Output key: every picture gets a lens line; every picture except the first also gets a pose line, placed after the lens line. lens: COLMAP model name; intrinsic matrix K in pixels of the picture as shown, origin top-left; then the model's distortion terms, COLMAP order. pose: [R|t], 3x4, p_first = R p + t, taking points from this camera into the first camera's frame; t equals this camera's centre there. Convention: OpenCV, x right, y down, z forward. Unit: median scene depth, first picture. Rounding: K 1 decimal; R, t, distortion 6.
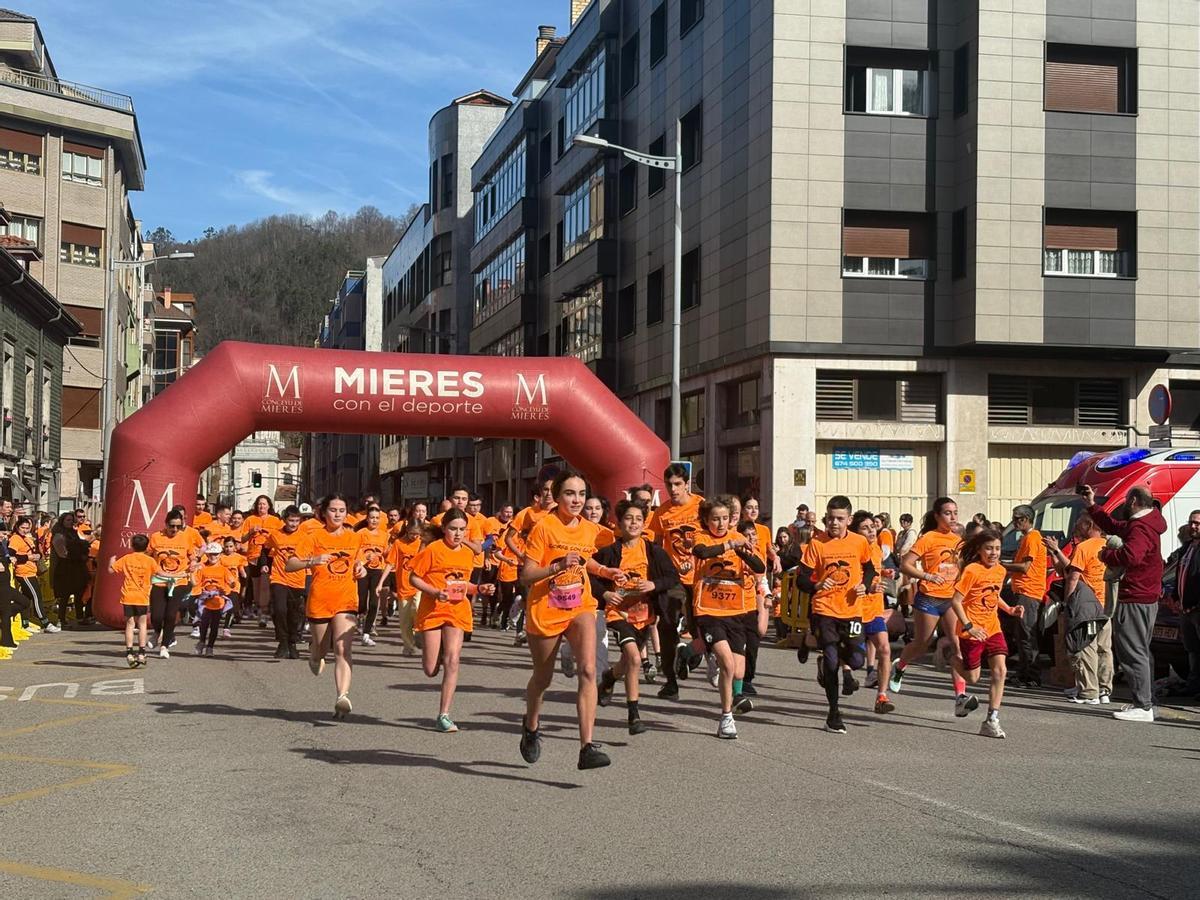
lens RADIAL K [[1967.9, 0, 603.4], [0, 1967.9, 450.3], [0, 0, 1]] dist [0.179709, 0.000000]
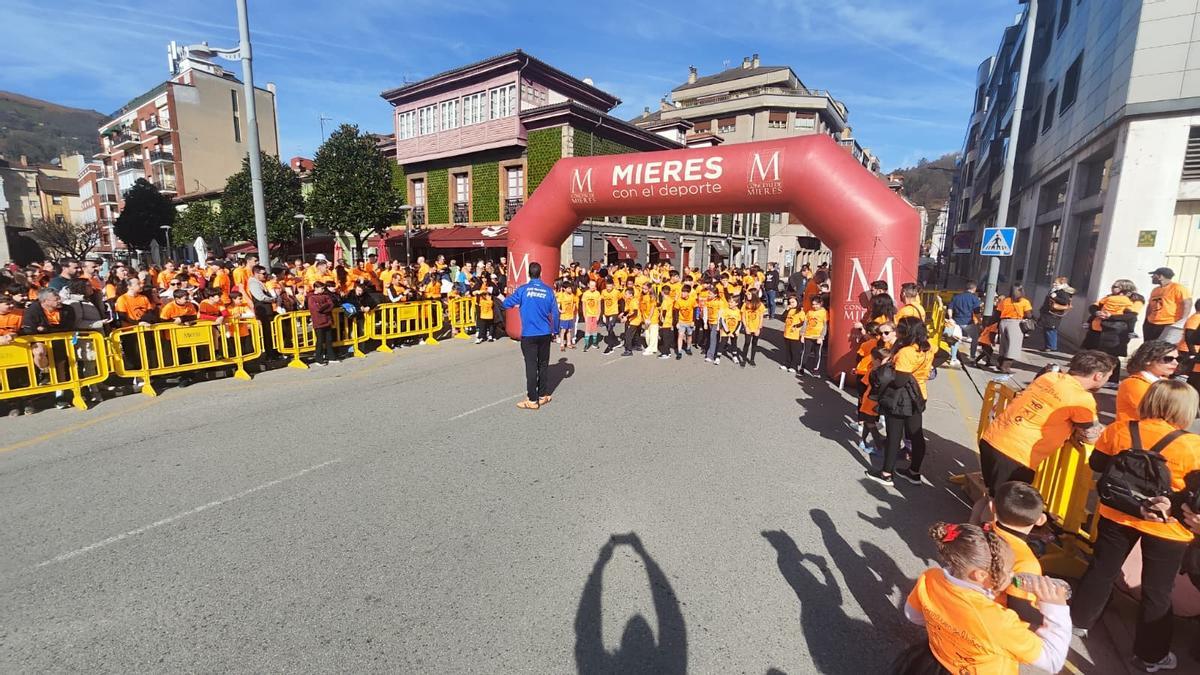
lens RADIAL K [[500.5, 0, 583.1], [0, 500.5, 339.1], [0, 0, 1]] dist [-0.008507, 0.000918]
pose [[0.683840, 0.118784, -0.719898, 0.089715], [0.030317, 0.981181, 0.190695, 0.006926], [0.729001, -0.152230, 0.667370, 0.588076]]
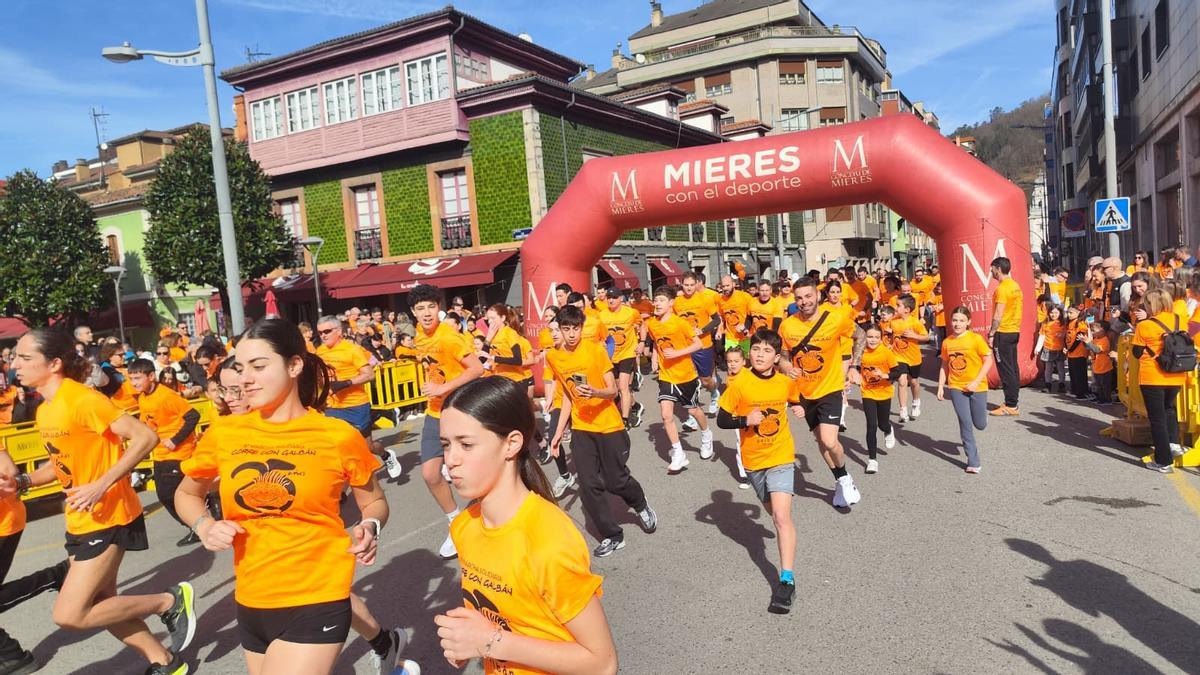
lens RADIAL K [[850.4, 0, 611.4], [0, 850.4, 356.1], [0, 0, 1]] dist [0.057012, -0.036097]
pose [[0.781629, -0.028992, -0.623070, 0.111700], [0.119221, 0.987446, 0.103613, 0.008918], [0.612244, -0.155270, 0.775273, 0.470267]]
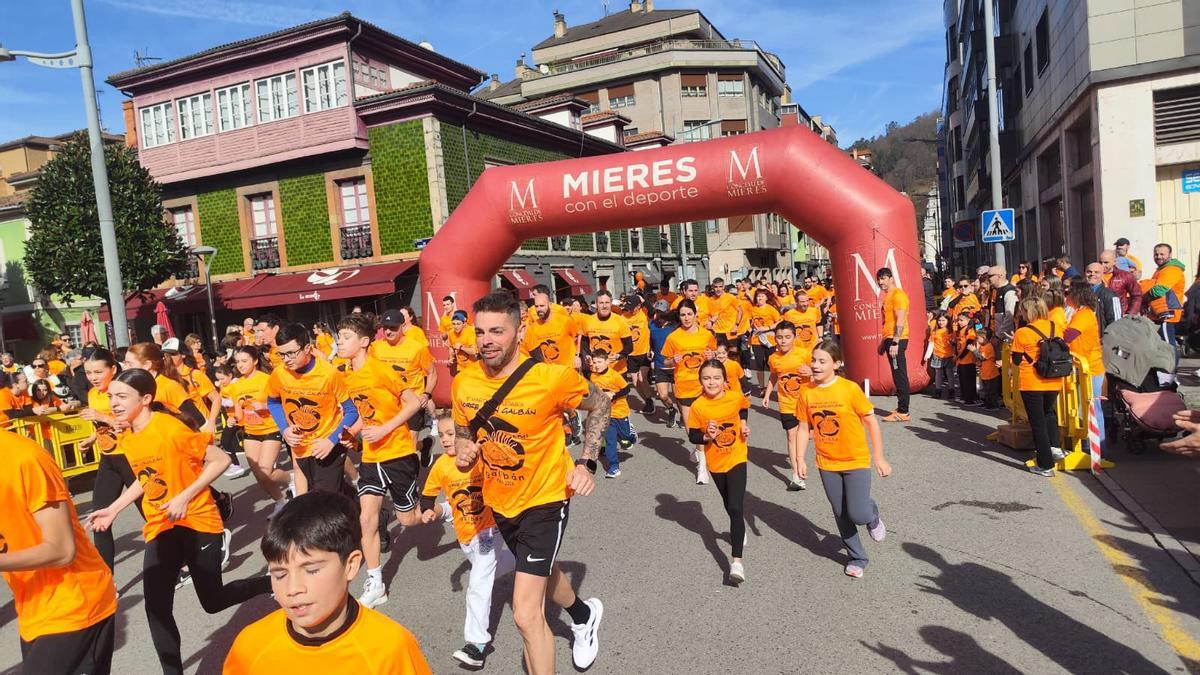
lens RADIAL K [[850.4, 0, 569.7], [0, 850.4, 358.3], [0, 0, 1]] dist [0.057012, -0.036097]
pose [[0.816512, -0.040630, -0.575897, 0.112987], [0.120756, 0.987475, 0.101542, 0.009702], [0.564559, -0.152453, 0.811191, 0.474805]]
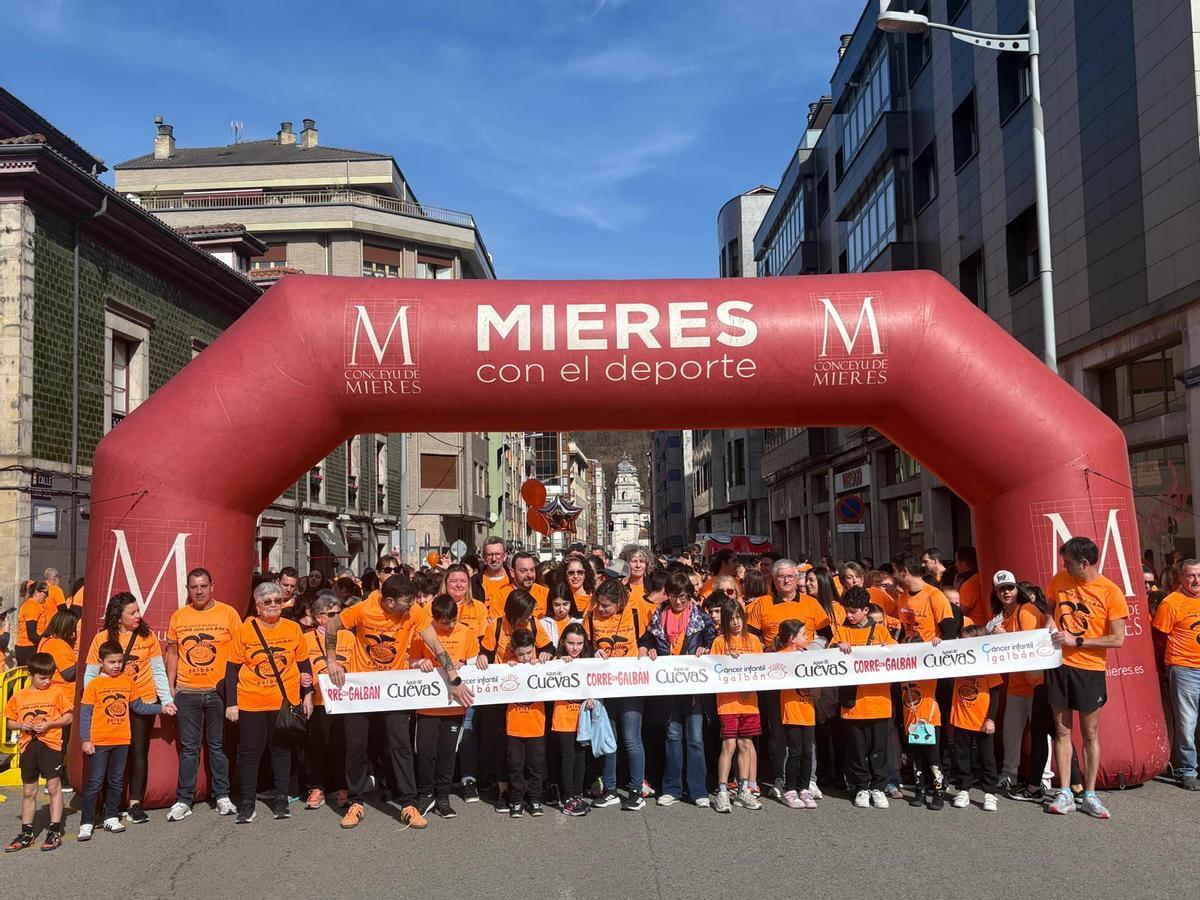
lens RADIAL K [[1245.3, 0, 583.8], [0, 1245.3, 454.9], [0, 0, 1]] dist [0.062490, 0.000000]
pose [[0.975542, -0.053709, -0.213152, -0.029791], [0.045142, 0.997973, -0.044865, 0.012154], [0.215130, 0.034146, 0.975988, 0.541035]]
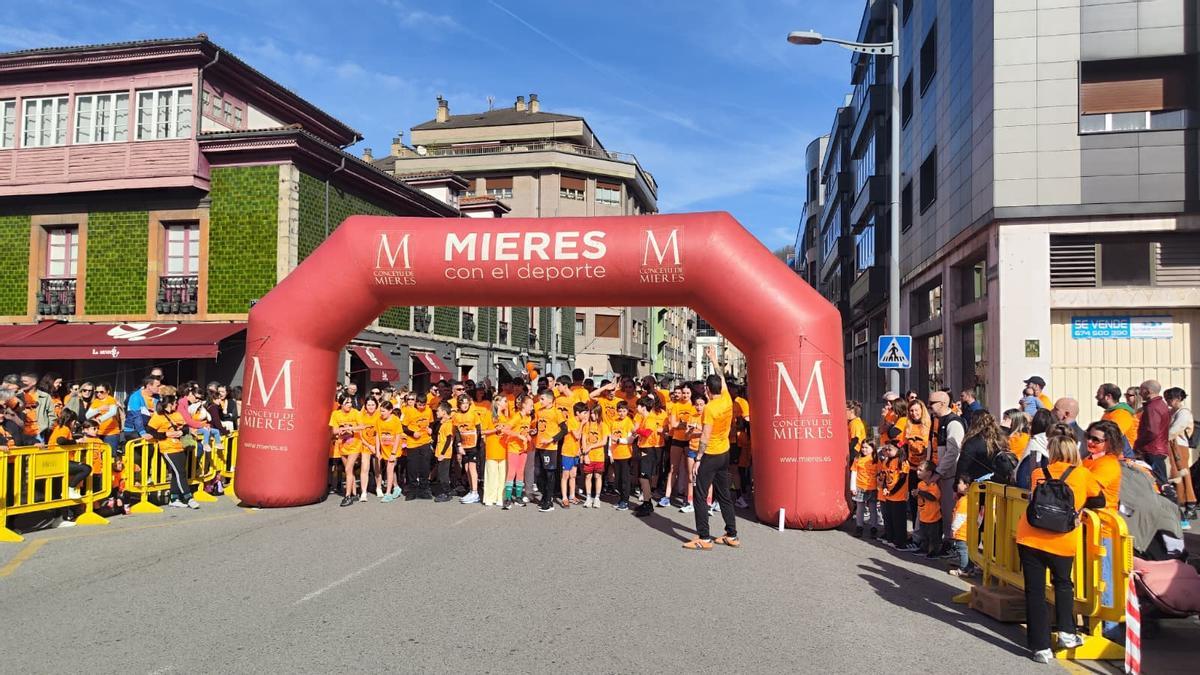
lens RADIAL K [[850.4, 0, 596.2], [0, 850.4, 356.5], [0, 0, 1]] dist [0.057012, -0.036097]
pose [[0.919152, -0.017418, -0.393517, 0.068734], [0.018378, 0.999830, -0.001328, 0.014215], [0.393473, -0.006012, 0.919316, 0.526115]]
